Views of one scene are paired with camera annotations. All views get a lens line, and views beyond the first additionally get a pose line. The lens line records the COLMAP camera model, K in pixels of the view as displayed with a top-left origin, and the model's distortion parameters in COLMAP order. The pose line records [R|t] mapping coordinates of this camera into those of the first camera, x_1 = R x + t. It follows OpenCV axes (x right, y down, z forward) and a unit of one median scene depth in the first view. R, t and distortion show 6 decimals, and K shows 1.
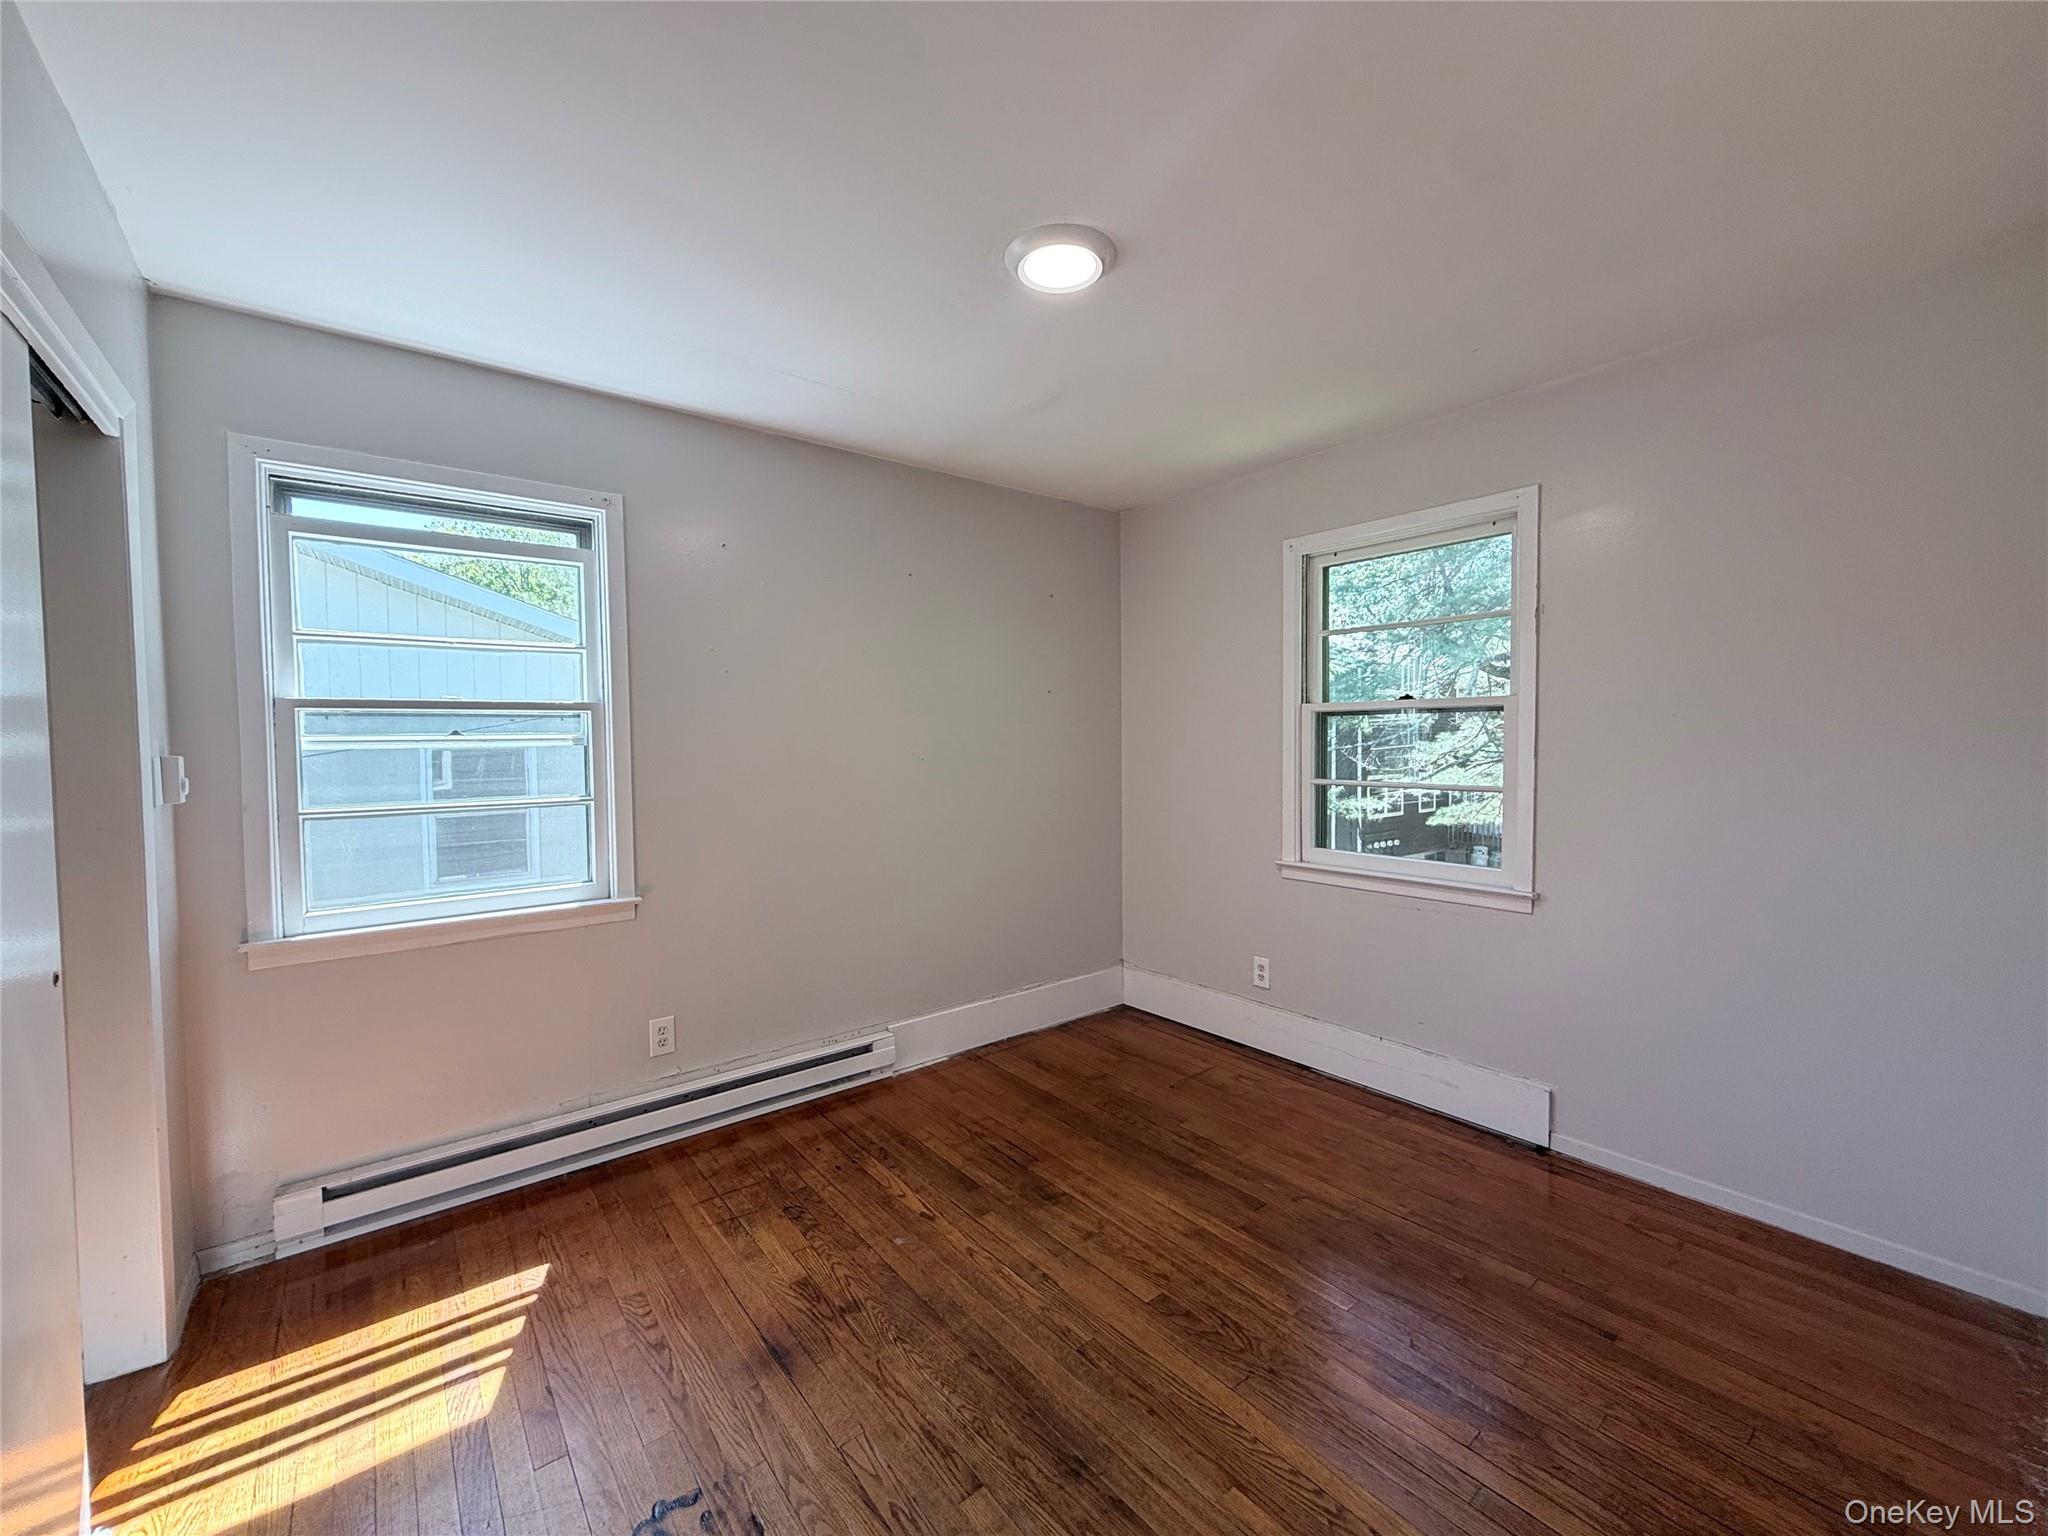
lens RADIAL K [[819.9, 0, 1016.6], [0, 819.9, 768.7], [0, 0, 1]] dist [0.001514, 0.000313]
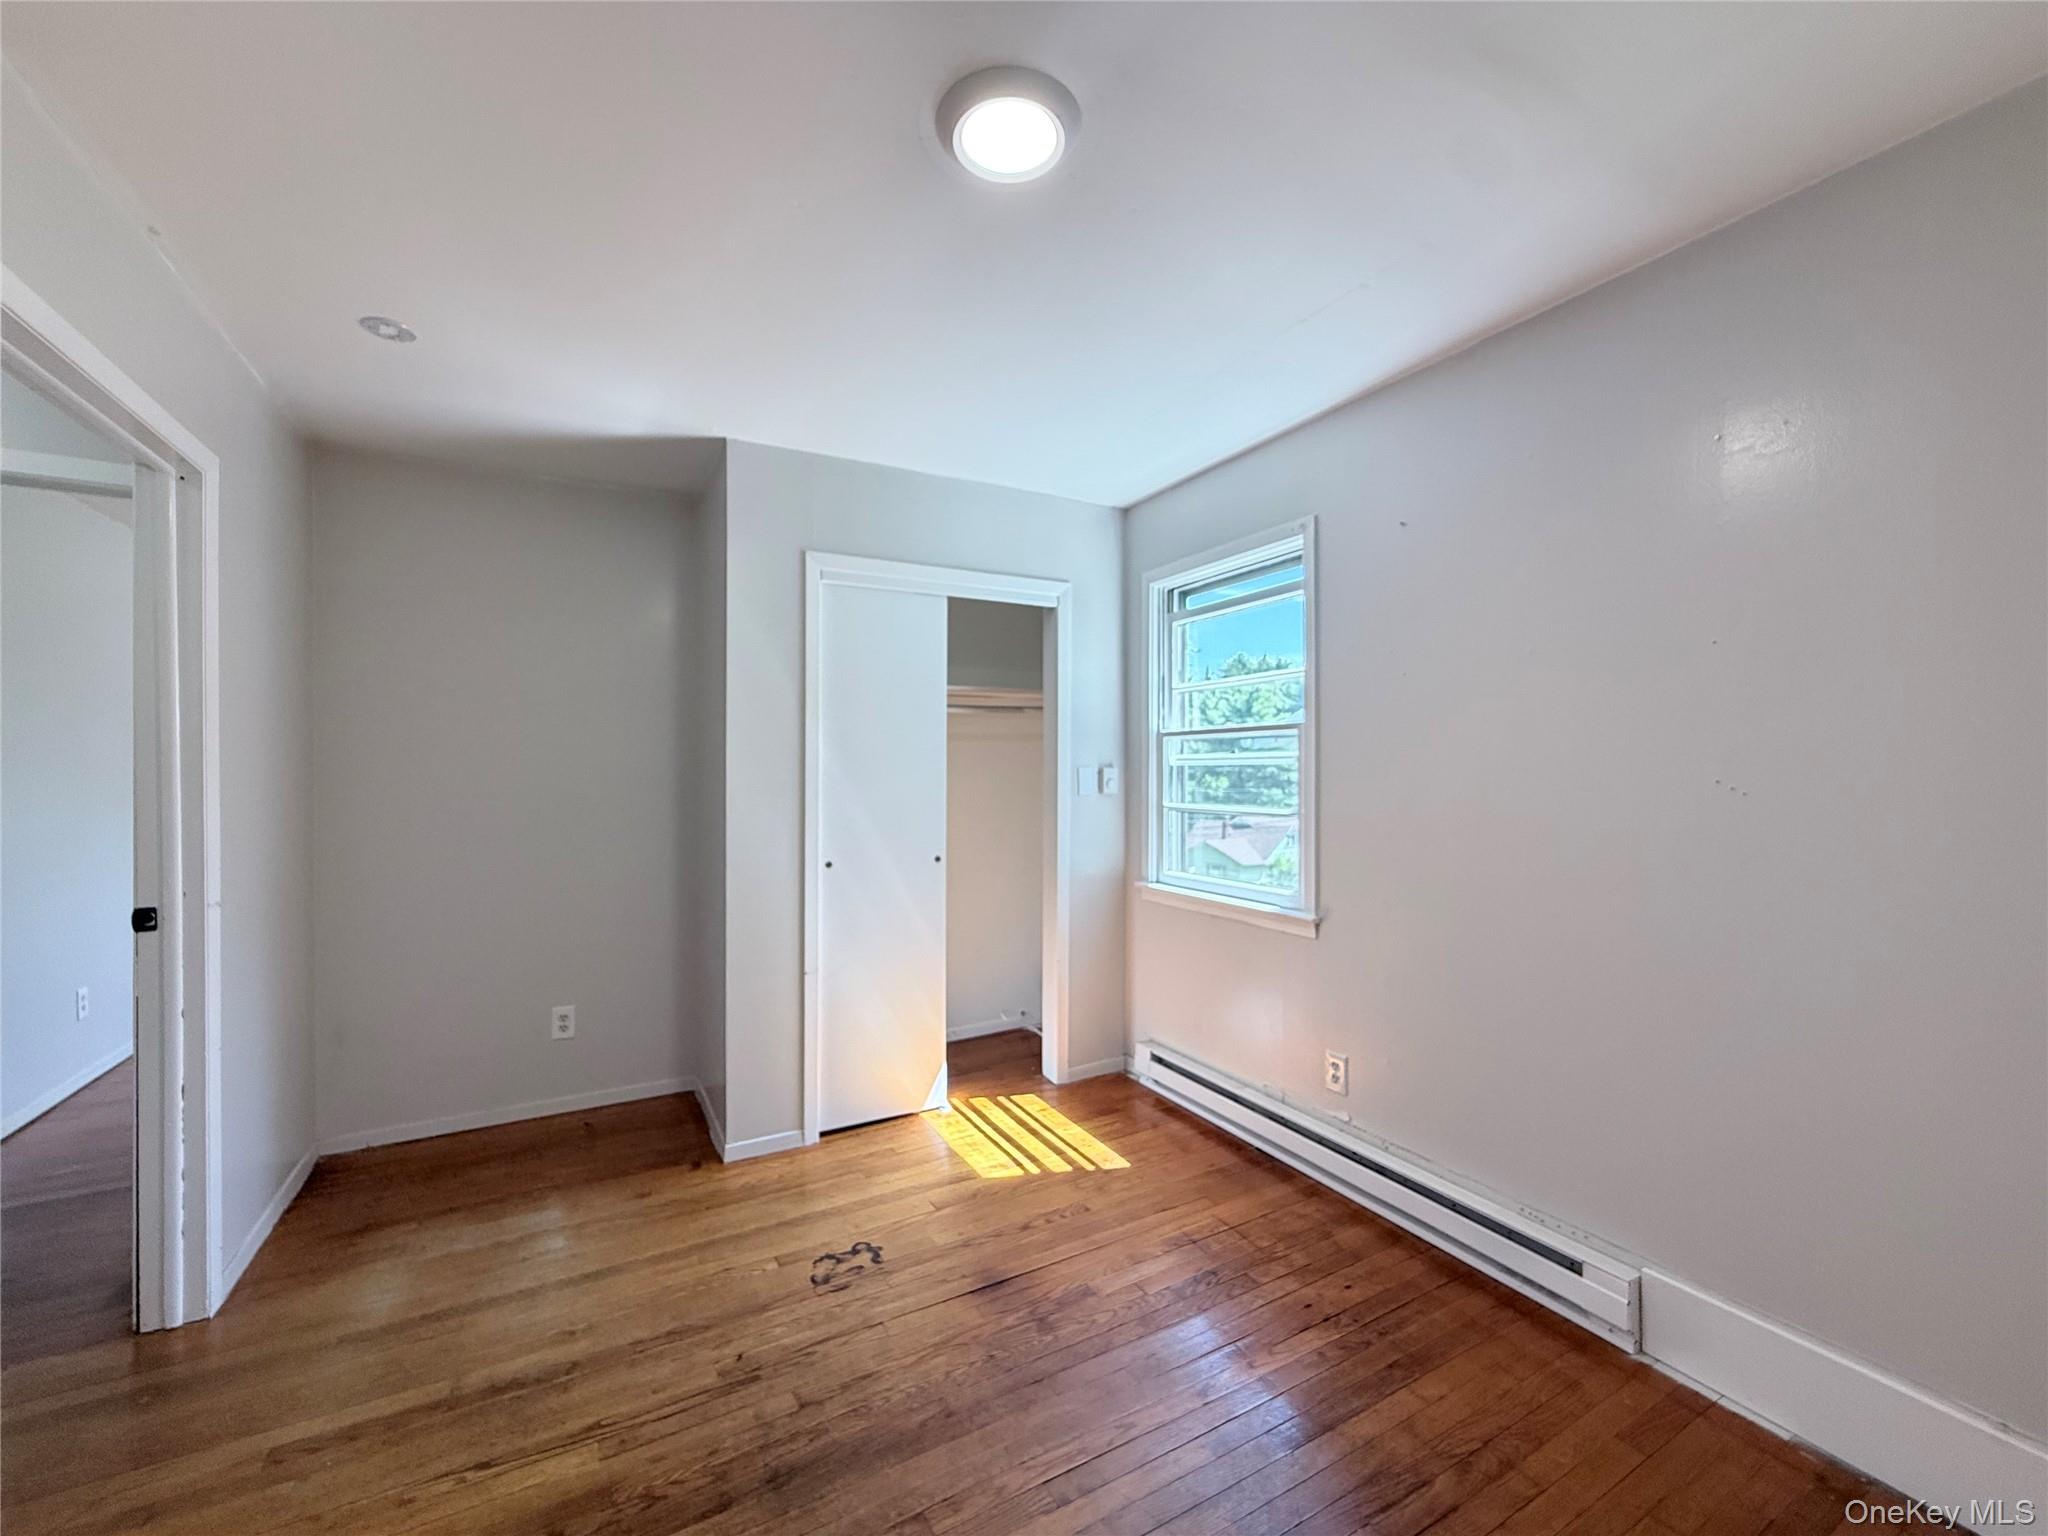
lens RADIAL K [[819.9, 0, 1016.6], [0, 819.9, 768.7], [0, 0, 1]] dist [0.001514, 0.000313]
pose [[-0.168139, 0.017148, -0.985614, 0.749884], [-0.030767, 0.999270, 0.022634, -0.043149], [0.985283, 0.034130, -0.167489, 1.066296]]
